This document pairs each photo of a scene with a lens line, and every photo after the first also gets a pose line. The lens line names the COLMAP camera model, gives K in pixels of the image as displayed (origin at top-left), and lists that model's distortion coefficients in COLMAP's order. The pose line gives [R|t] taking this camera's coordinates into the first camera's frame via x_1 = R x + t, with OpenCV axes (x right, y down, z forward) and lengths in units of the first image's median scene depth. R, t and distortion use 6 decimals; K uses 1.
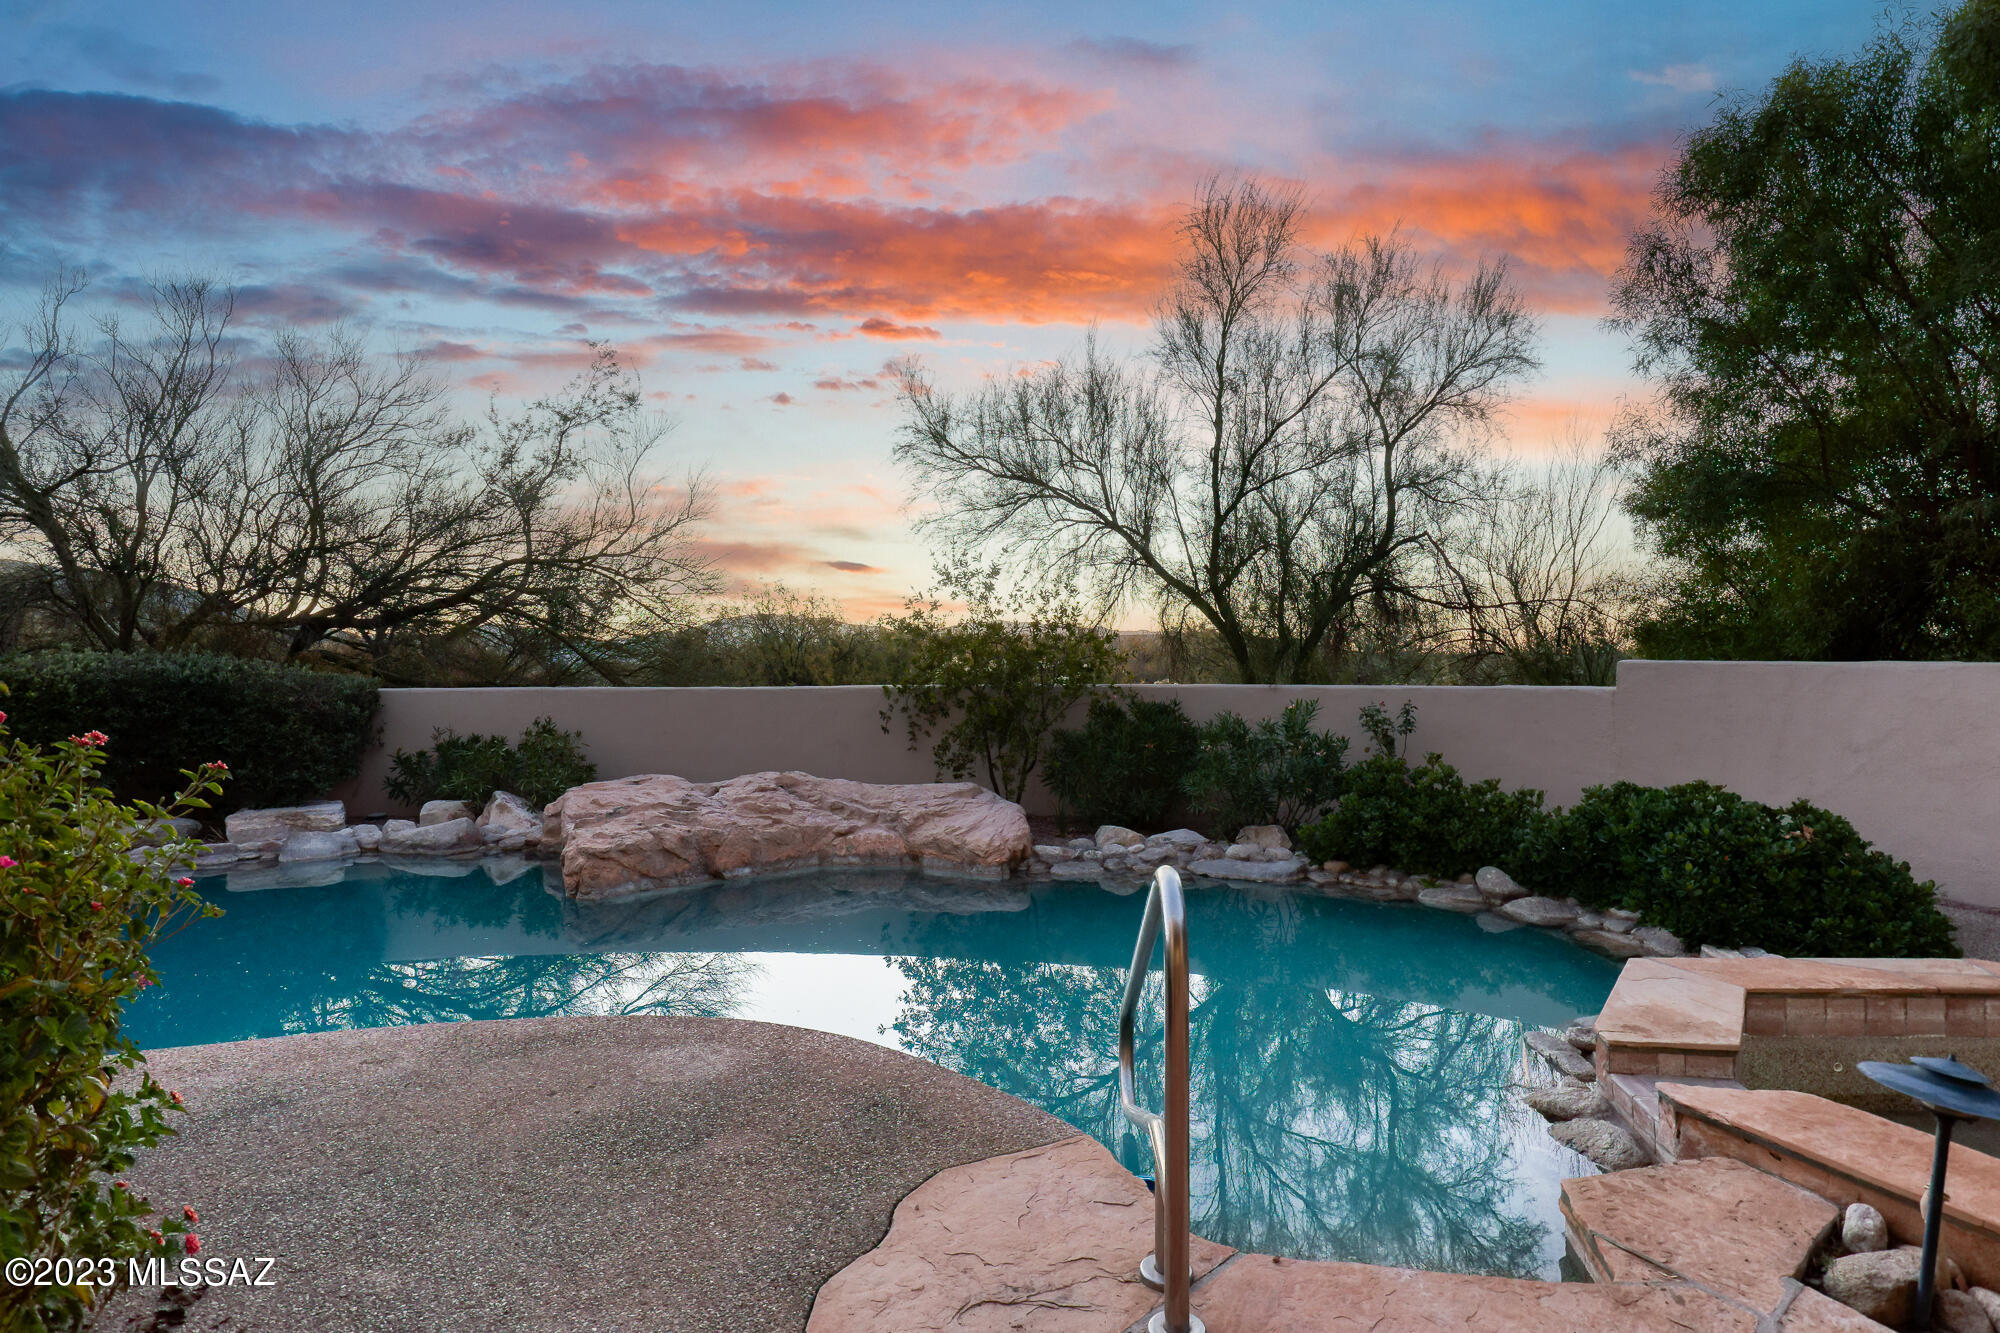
lens RADIAL K [[986.9, 0, 1000.0], [0, 986.9, 666.5], [0, 0, 1]] dist [-0.000288, 0.000556]
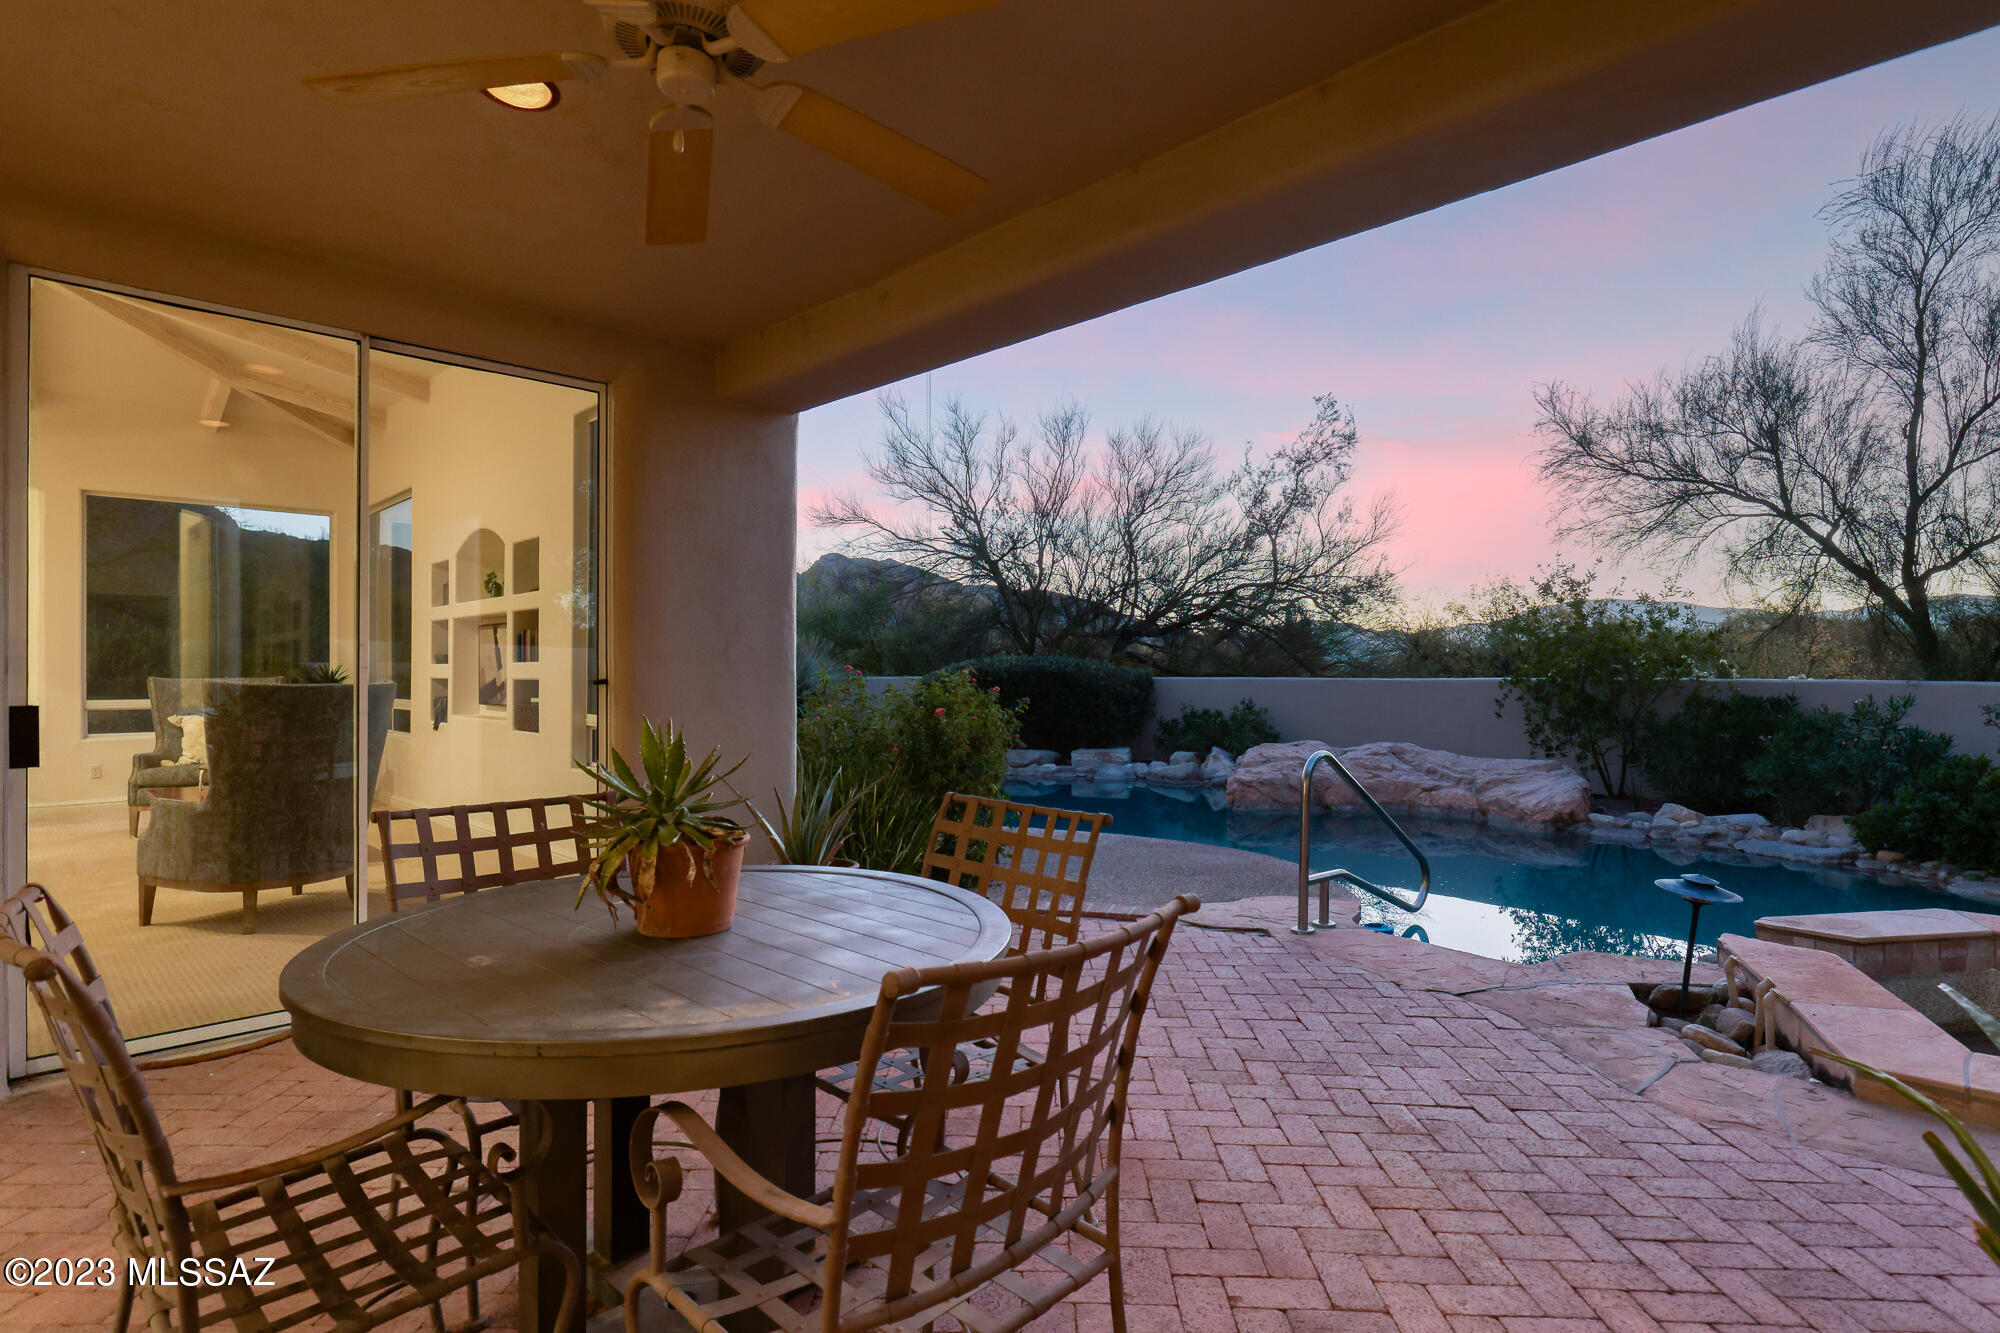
lens RADIAL K [[986.9, 0, 1000.0], [0, 986.9, 666.5], [0, 0, 1]] dist [-0.000288, 0.000556]
pose [[0.715734, 0.000545, -0.698373, 0.309405], [0.003015, 0.999988, 0.003870, -0.001347], [0.698366, -0.004875, 0.715724, -0.298067]]
